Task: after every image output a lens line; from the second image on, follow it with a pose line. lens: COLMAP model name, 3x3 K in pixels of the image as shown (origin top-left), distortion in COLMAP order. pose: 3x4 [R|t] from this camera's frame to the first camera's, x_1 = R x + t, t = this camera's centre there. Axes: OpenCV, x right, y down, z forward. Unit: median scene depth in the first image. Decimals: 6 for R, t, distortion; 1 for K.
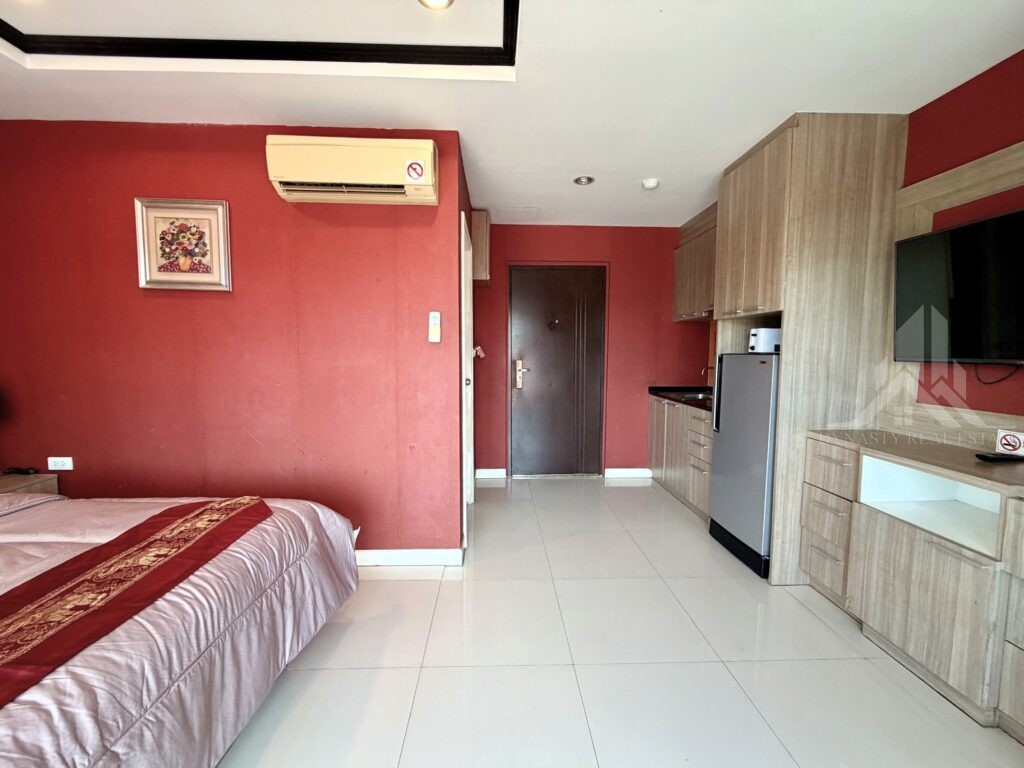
lens RADIAL K [[408.4, 0, 510.9], [0, 408.4, 384.3], [0, 0, 1]] dist [0.001609, 0.000287]
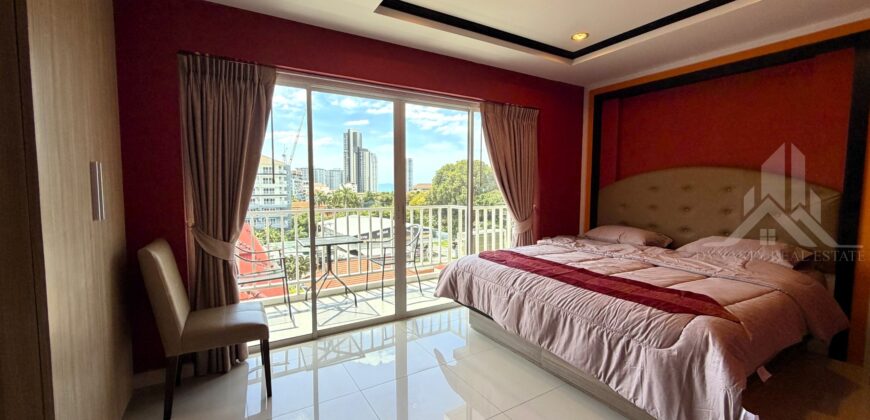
lens RADIAL K [[347.2, 0, 430.2], [0, 347.2, 209.6], [0, 0, 1]] dist [0.000485, 0.000337]
pose [[-0.878619, 0.028306, -0.476684, 0.418269], [-0.044043, 0.989183, 0.139919, -0.086477], [0.475488, 0.143930, -0.867868, 1.068996]]
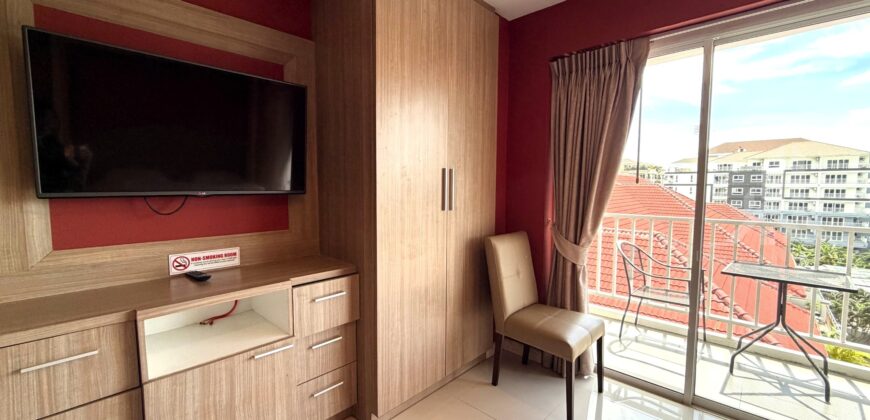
lens RADIAL K [[347.2, 0, 434.3], [0, 347.2, 211.9], [0, 0, 1]] dist [0.000485, 0.000337]
pose [[-0.695701, -0.060202, 0.715805, 0.022958], [0.055985, 0.988907, 0.137583, -0.070581], [-0.716147, 0.135790, -0.684613, 0.838055]]
